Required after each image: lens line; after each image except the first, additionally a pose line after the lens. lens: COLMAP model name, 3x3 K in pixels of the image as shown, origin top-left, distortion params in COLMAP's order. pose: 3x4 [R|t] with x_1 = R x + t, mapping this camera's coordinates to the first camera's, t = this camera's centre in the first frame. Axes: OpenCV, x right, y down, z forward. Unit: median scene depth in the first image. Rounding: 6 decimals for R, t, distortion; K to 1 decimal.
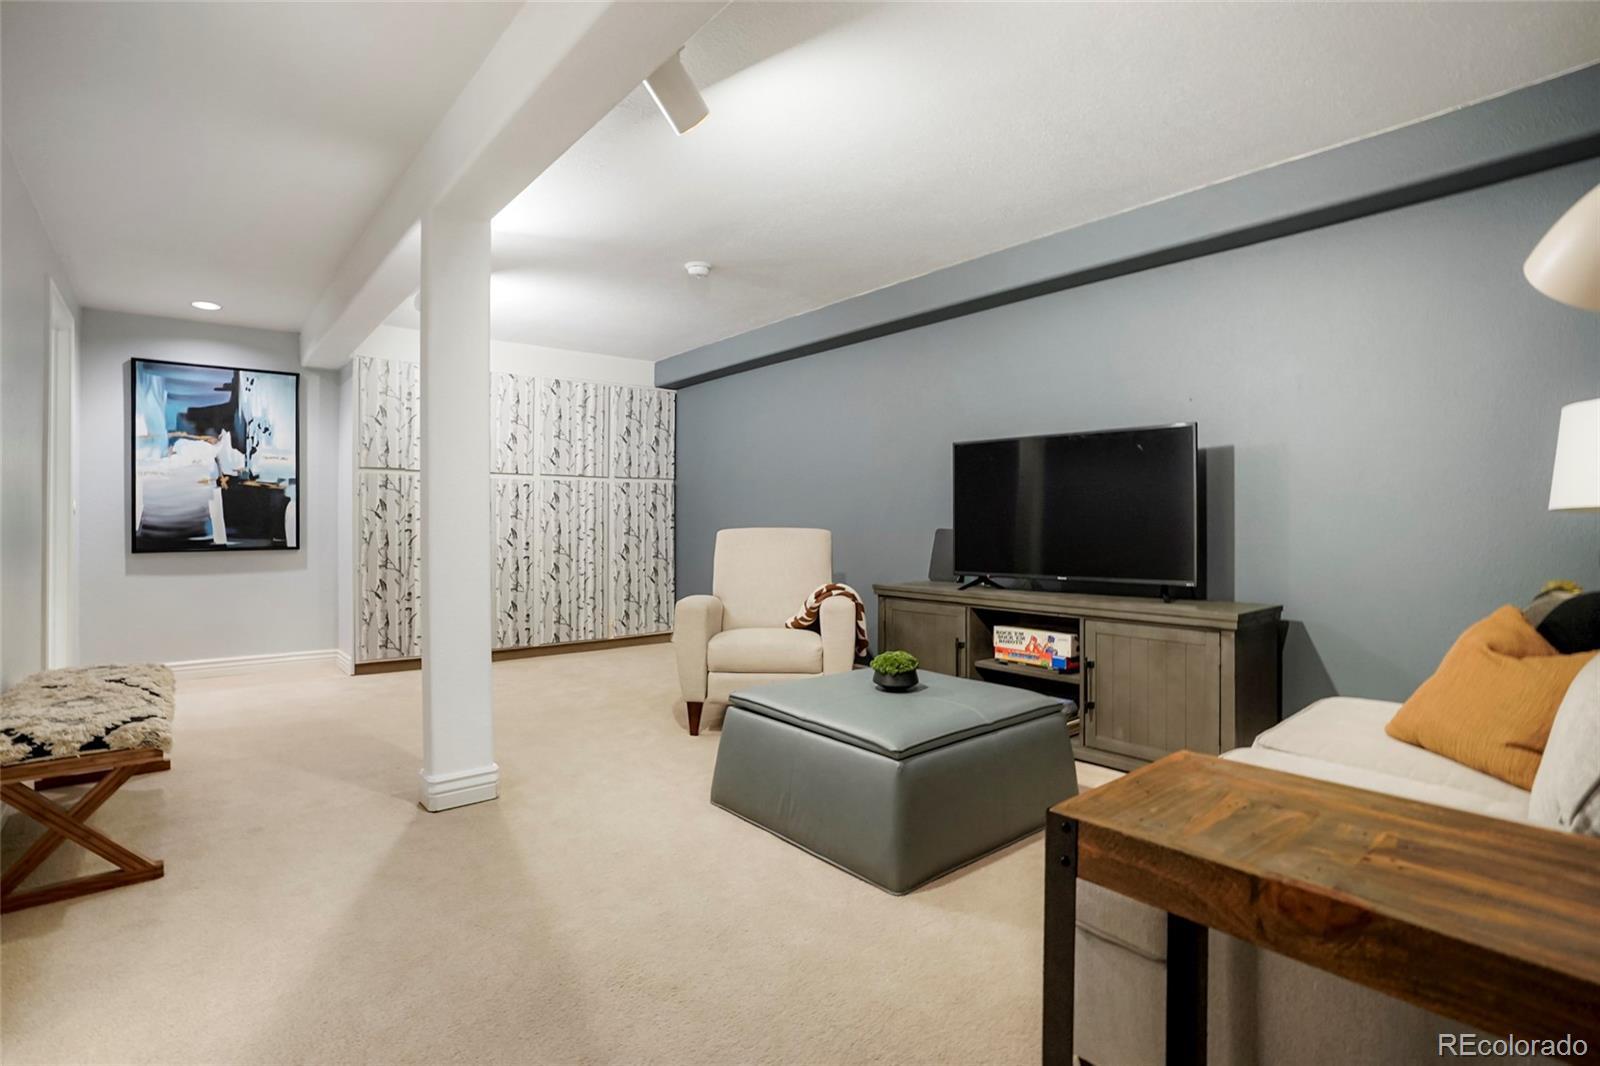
lens RADIAL K [[798.2, 0, 790.6], [0, 798.2, 533.4], [0, 0, 1]] dist [-0.055598, 0.029373]
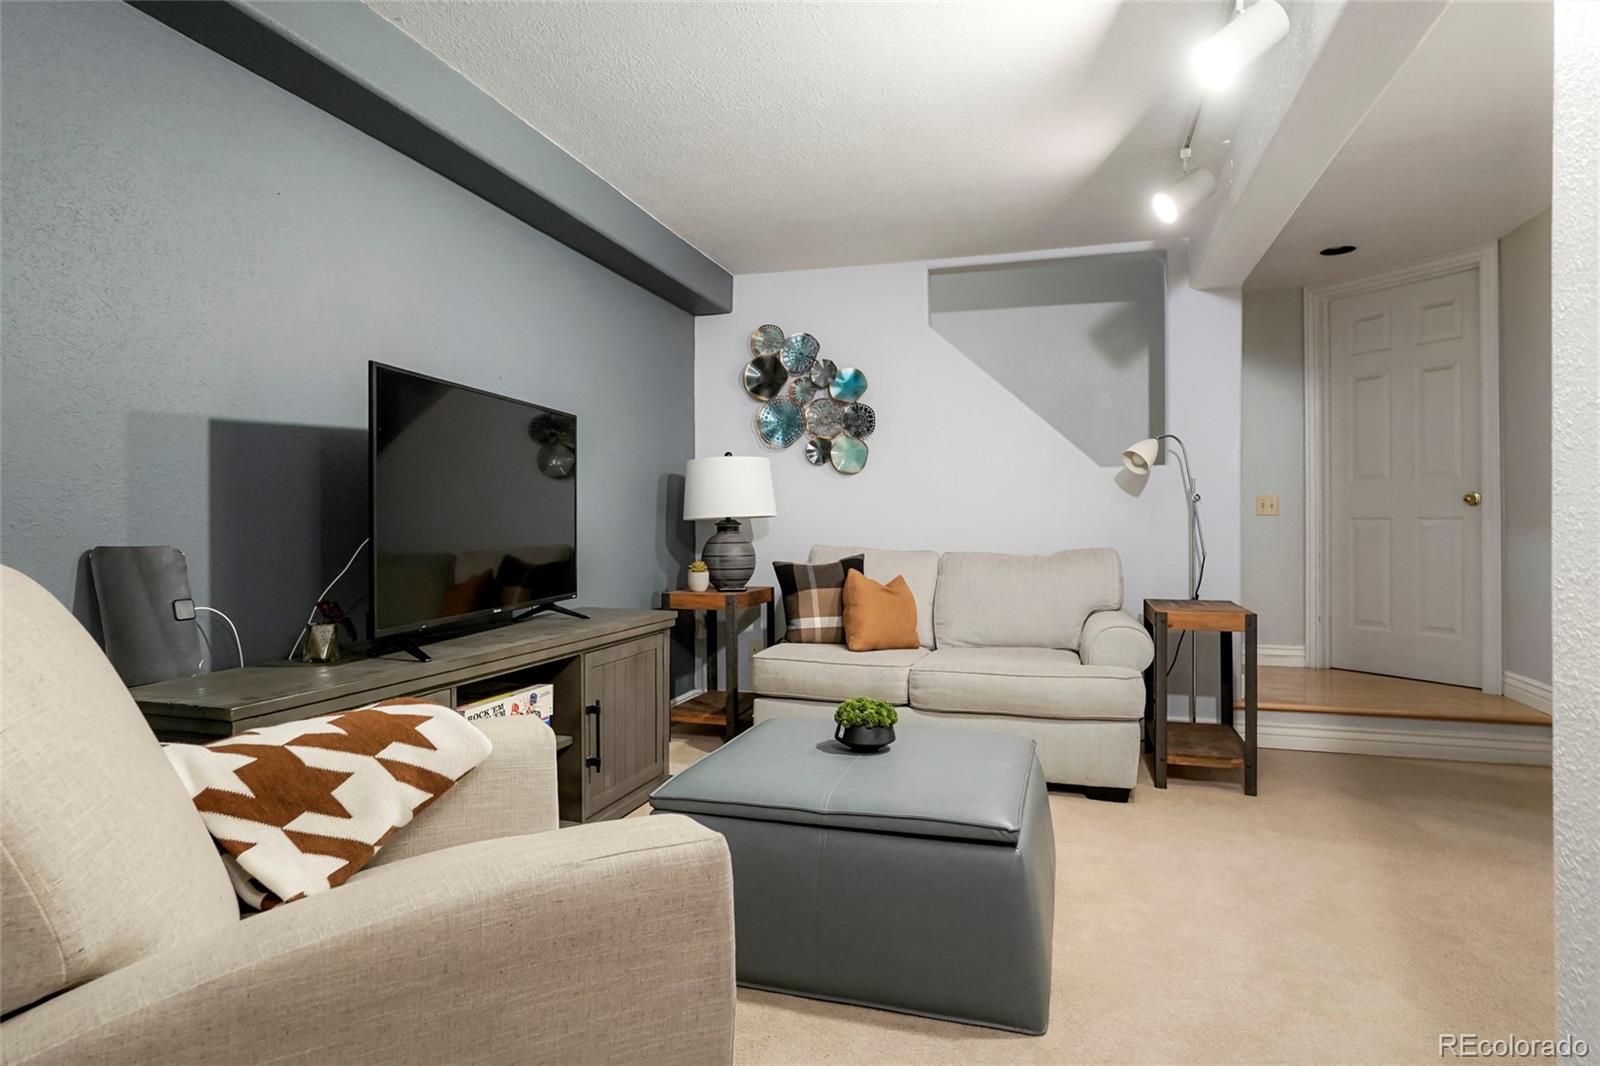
lens RADIAL K [[879.5, 0, 800.0], [0, 879.5, 533.0], [0, 0, 1]] dist [-0.030623, 0.012699]
pose [[-0.560282, -0.013733, 0.828188, -0.420695], [0.003372, 0.999816, 0.018860, -0.021852], [-0.828295, 0.013359, -0.560133, 1.237987]]
